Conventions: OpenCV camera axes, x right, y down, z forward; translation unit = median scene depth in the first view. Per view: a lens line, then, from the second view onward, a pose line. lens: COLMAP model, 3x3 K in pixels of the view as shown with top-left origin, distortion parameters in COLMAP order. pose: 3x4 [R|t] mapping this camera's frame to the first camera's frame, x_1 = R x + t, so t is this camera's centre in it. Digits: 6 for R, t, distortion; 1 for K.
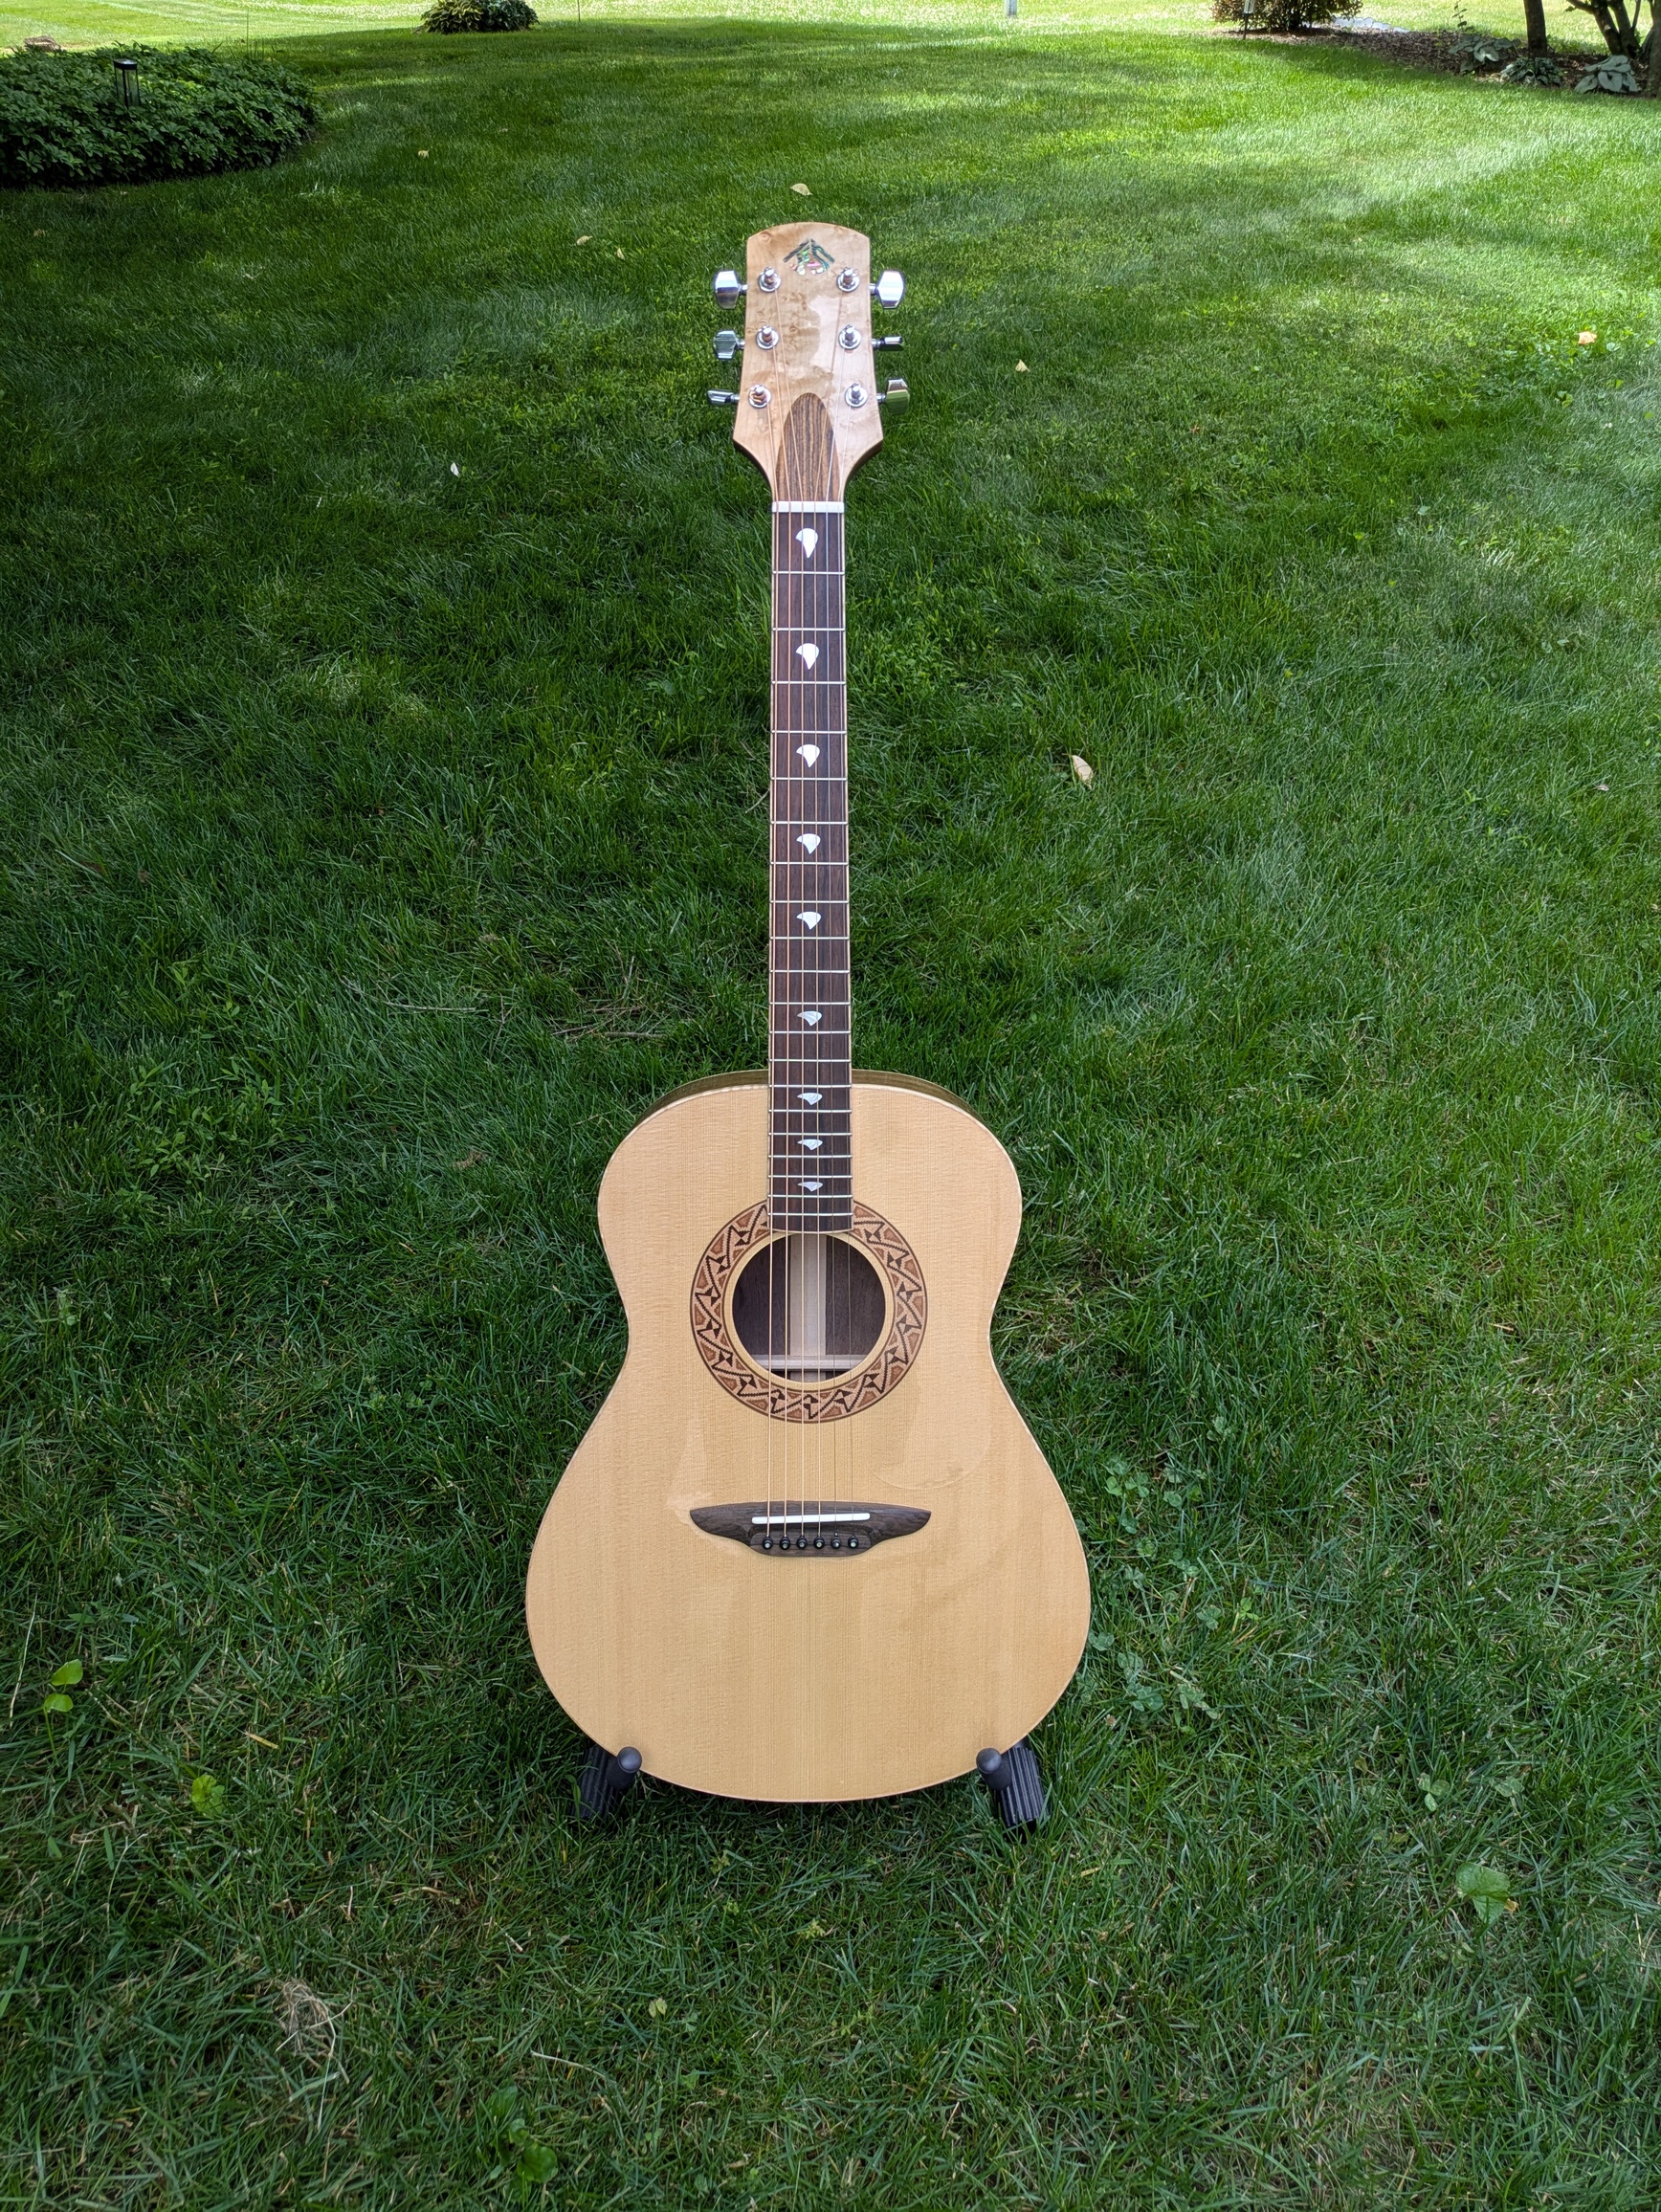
lens RADIAL K [[1698.5, 0, 831.7], [0, 1698.5, 1076.7], [0, 0, 1]] dist [0.032396, -0.034957]
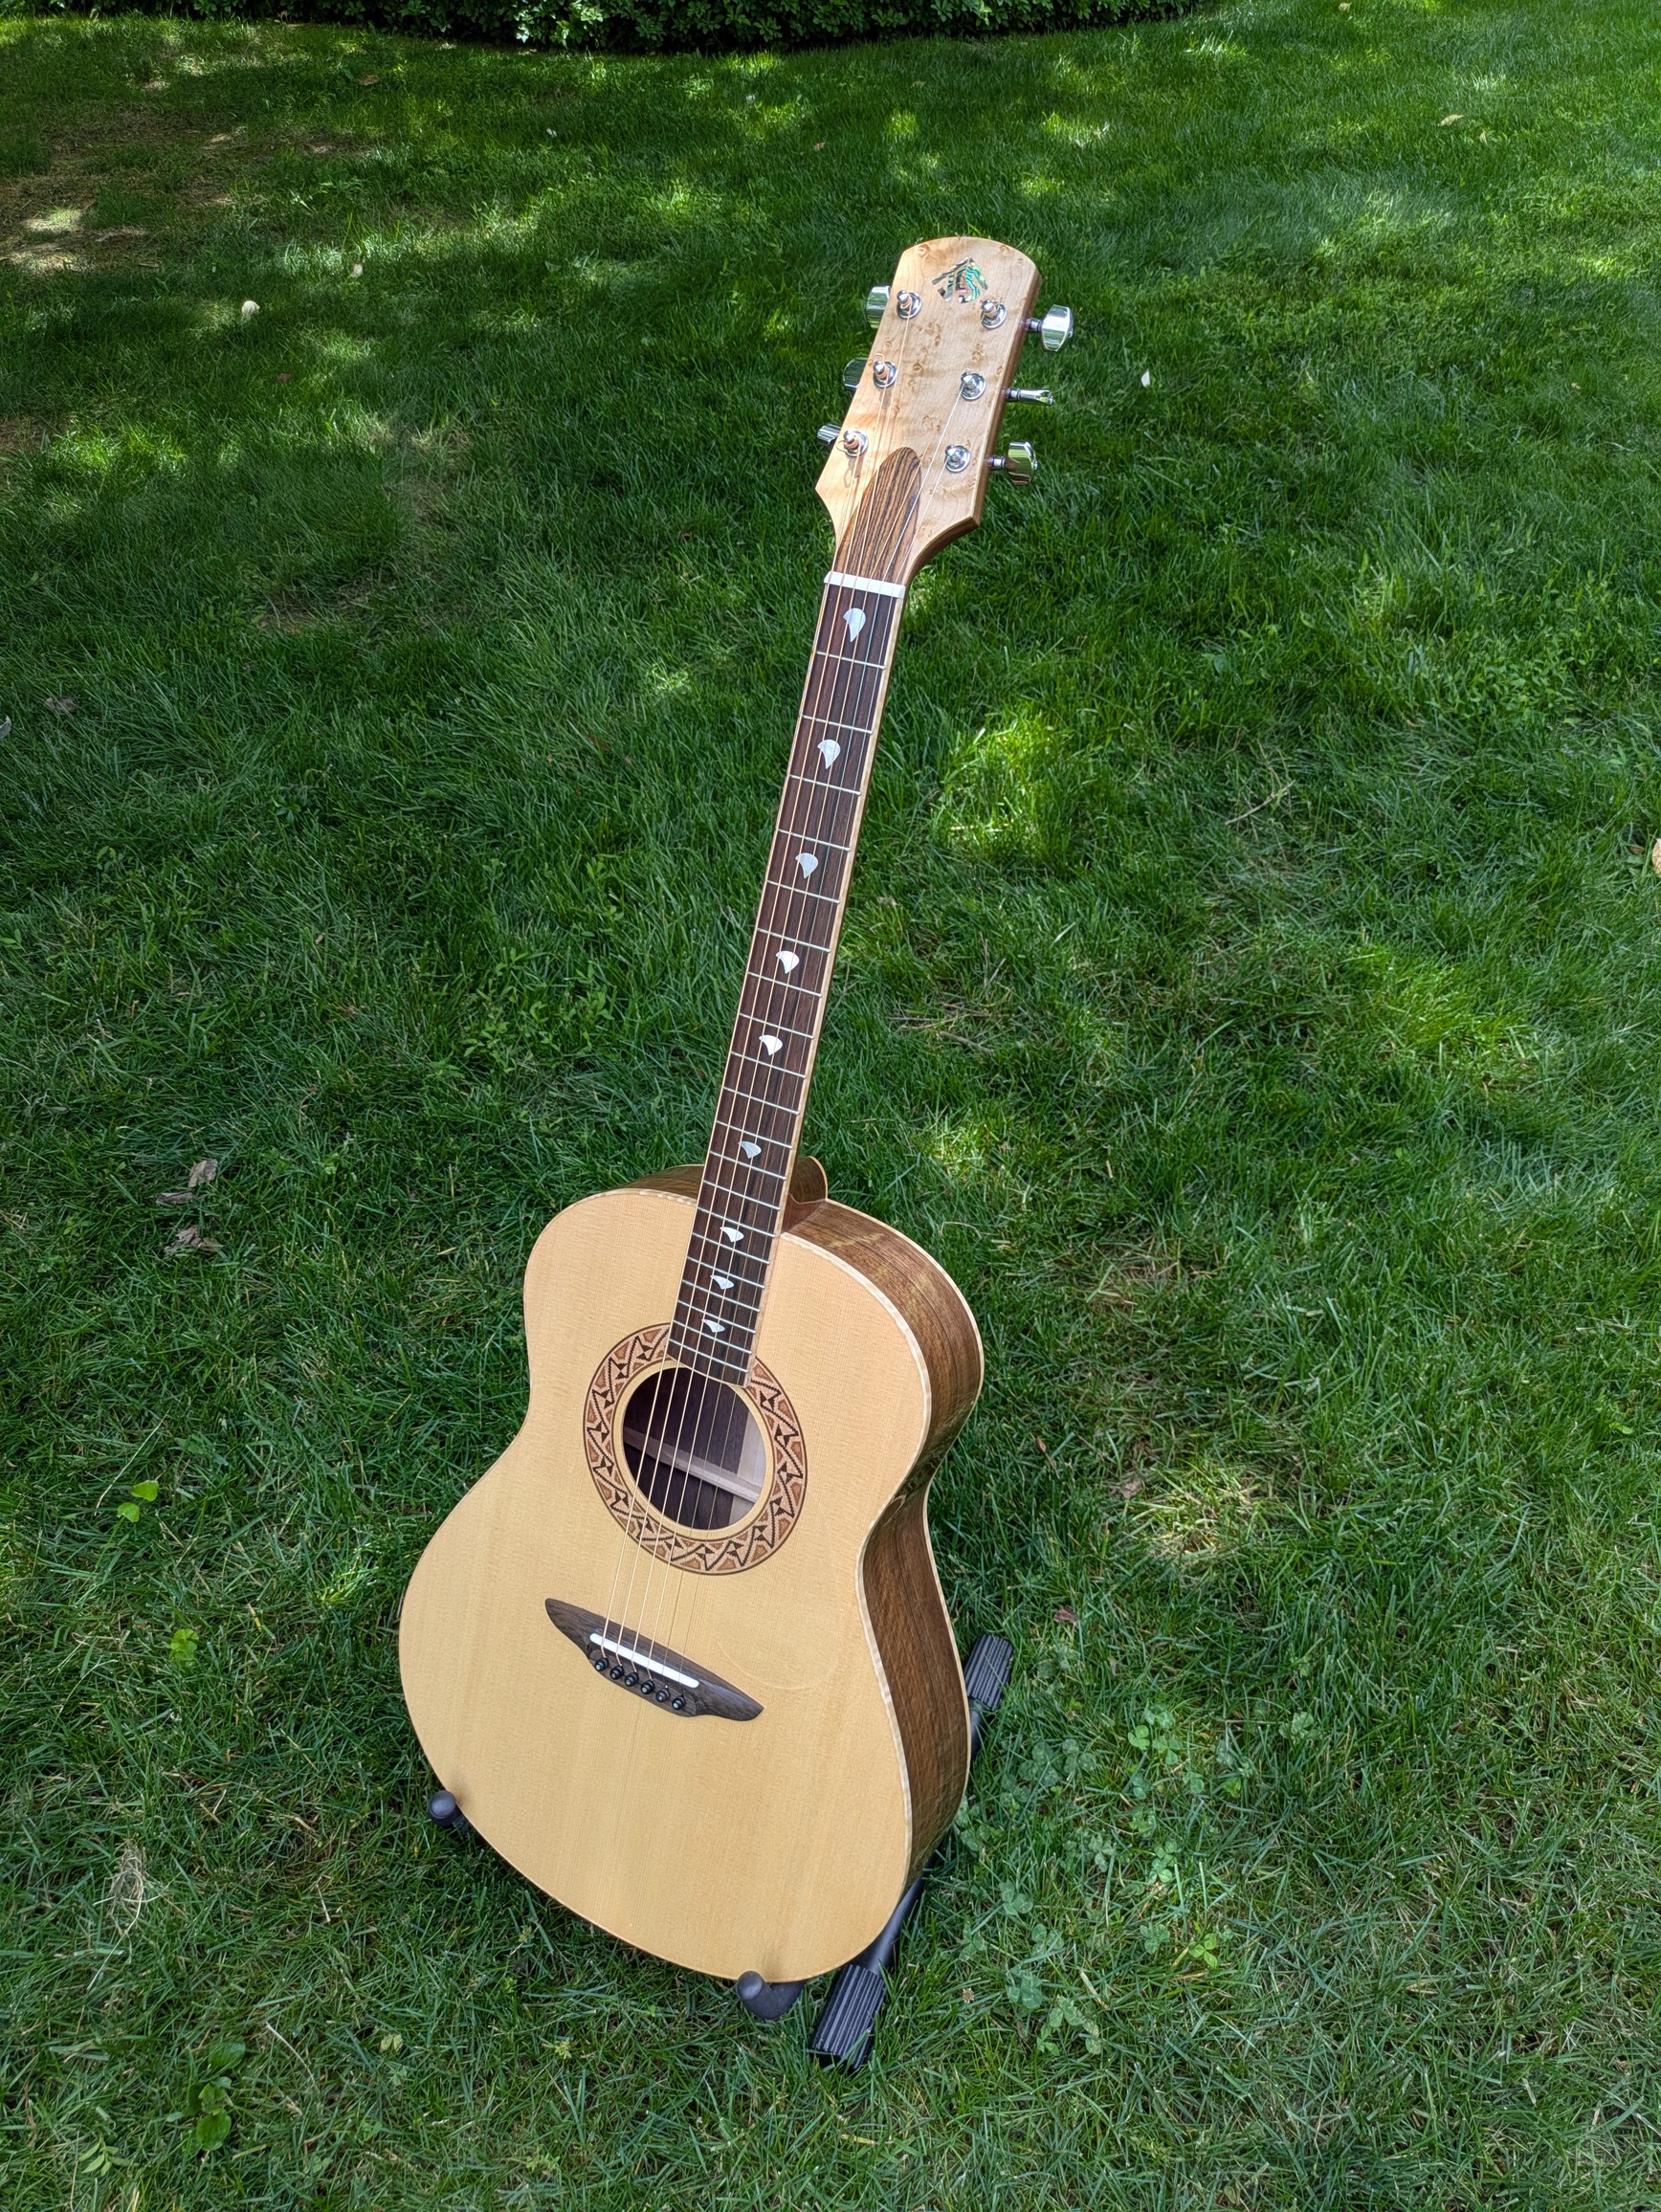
lens RADIAL K [[1698.5, 0, 831.7], [0, 1698.5, 1076.7], [0, 0, 1]] dist [0.032396, -0.034957]
pose [[0.866710, 0.283266, -0.410577, 0.339329], [-0.251807, 0.958996, 0.130078, -0.177180], [0.430588, -0.009354, 0.902500, 0.192374]]
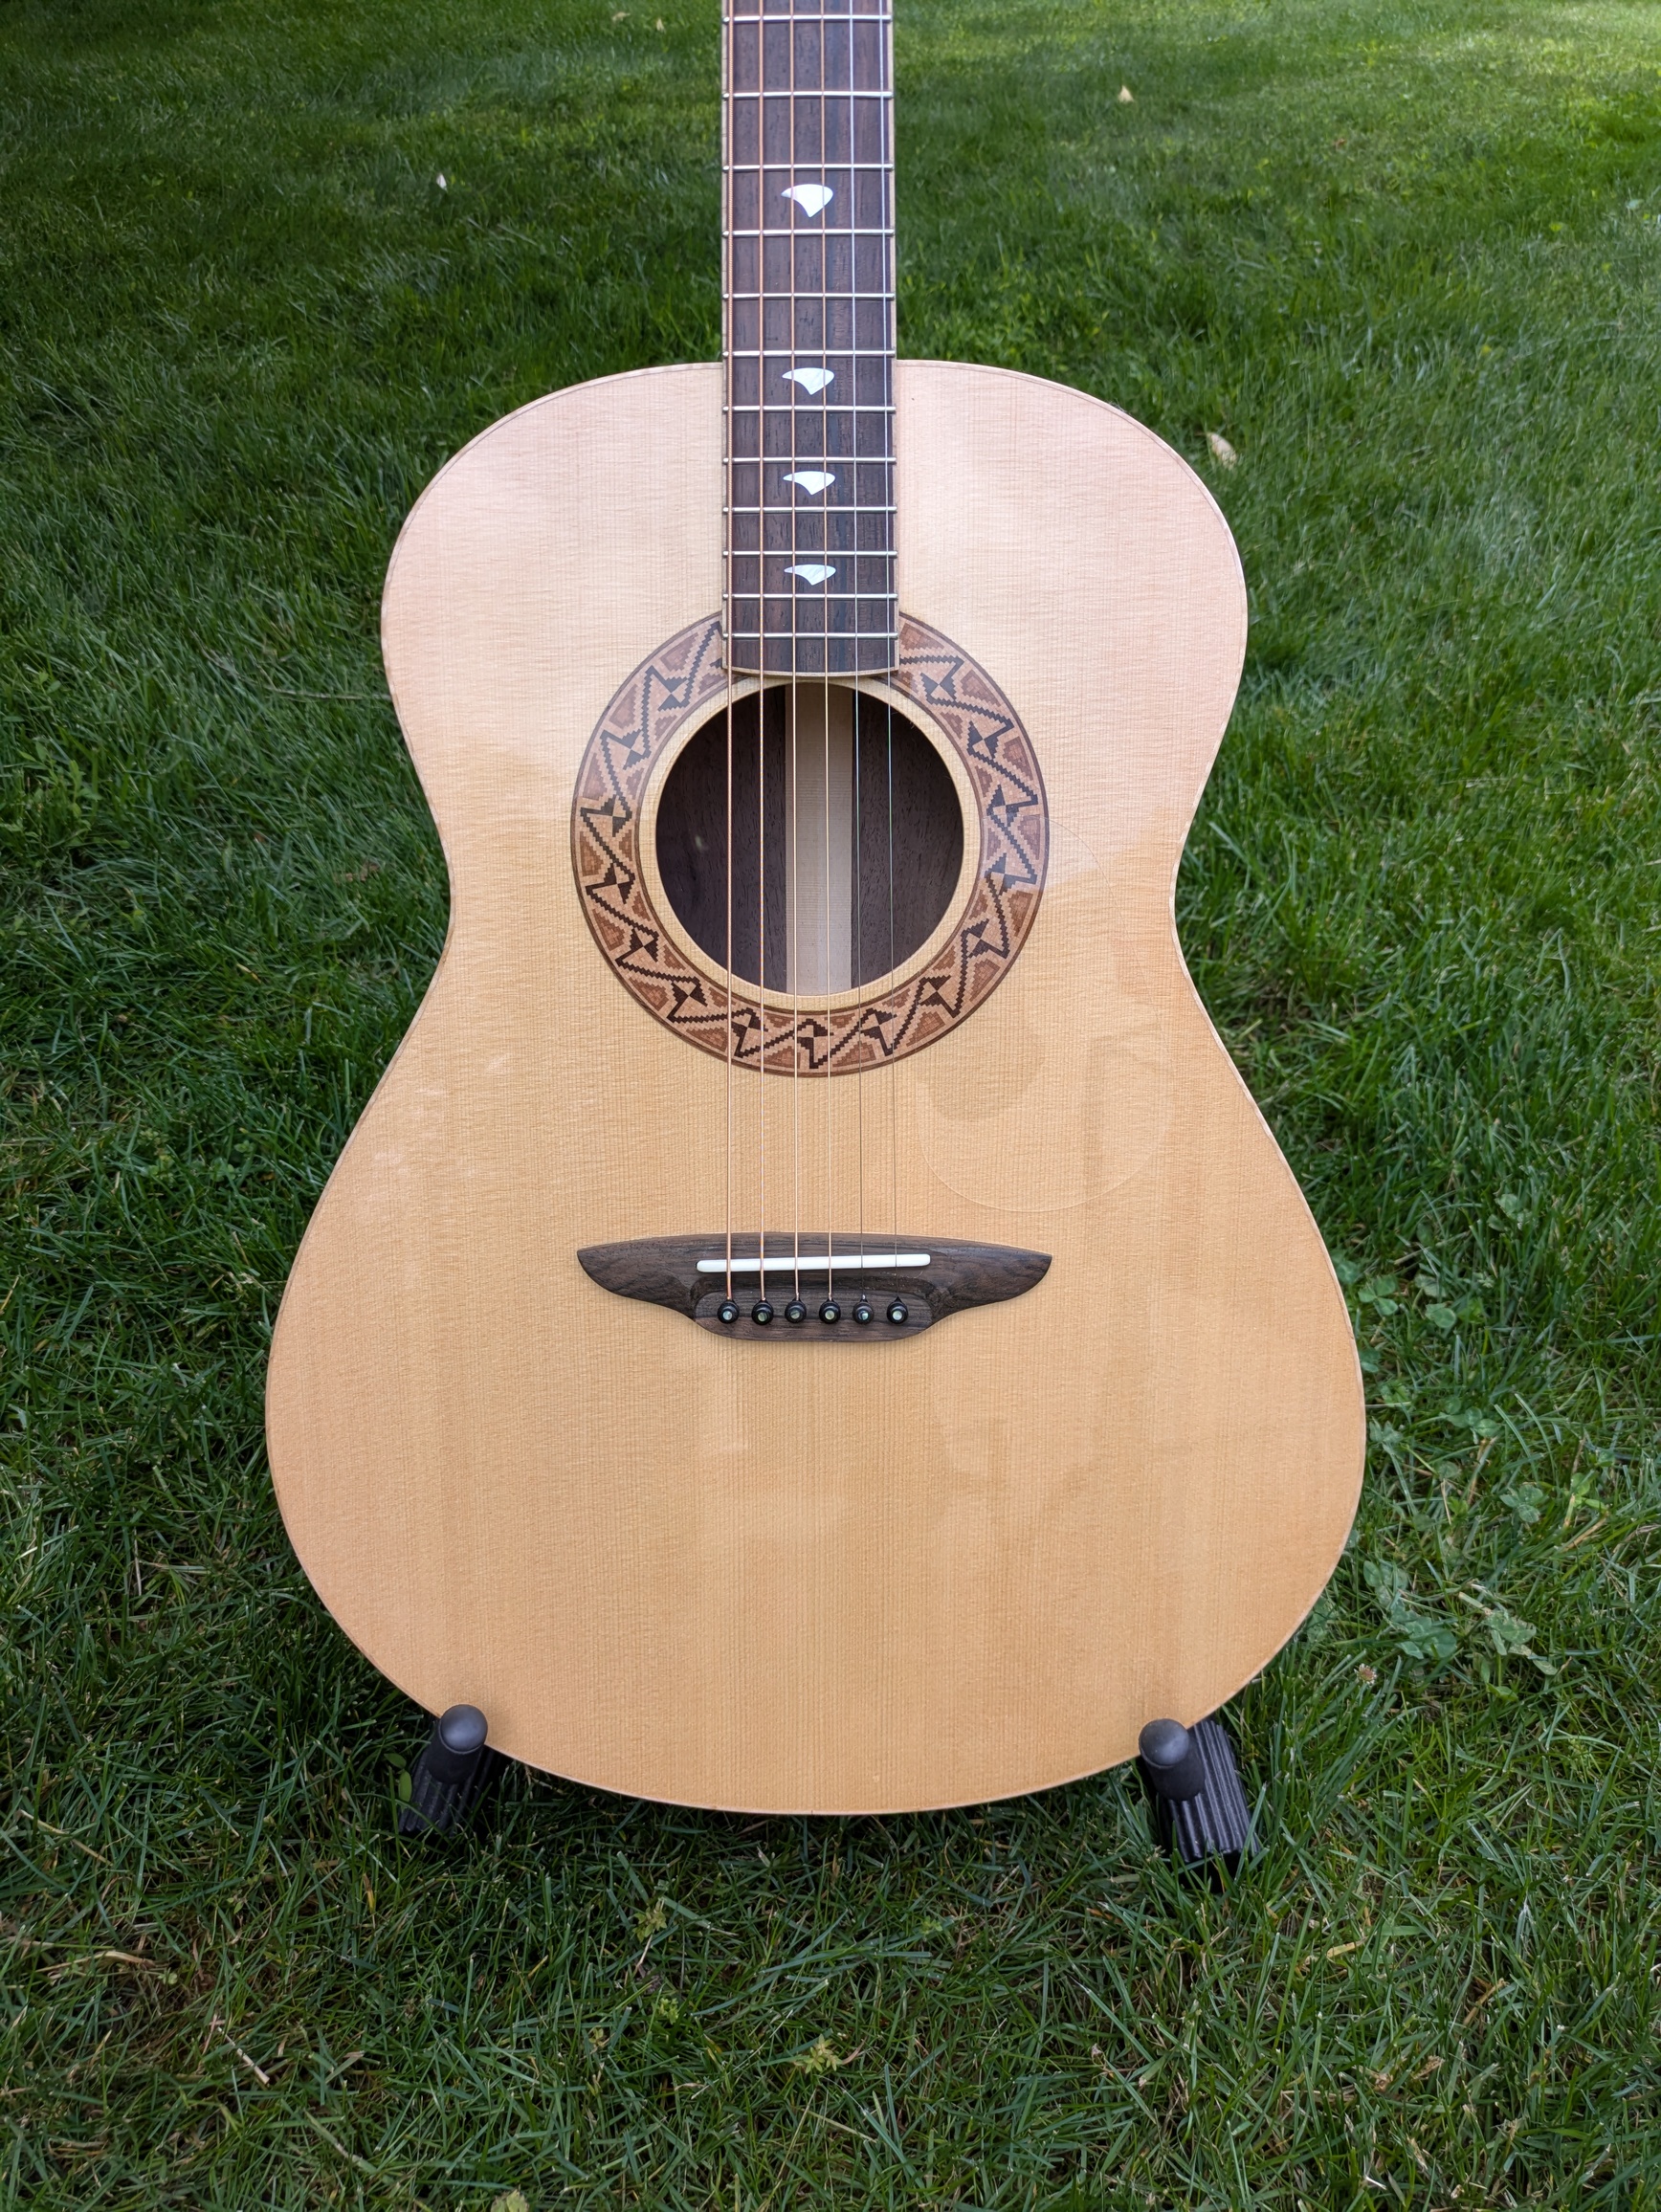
lens RADIAL K [[1713.4, 0, 836.4], [0, 1713.4, 1097.1], [0, 0, 1]] dist [-0.001339, -0.007099]
pose [[0.999189, 0.002718, -0.040185, 0.013650], [-0.001688, 0.999670, 0.025650, 0.181838], [0.040241, -0.025561, 0.998863, 0.457341]]
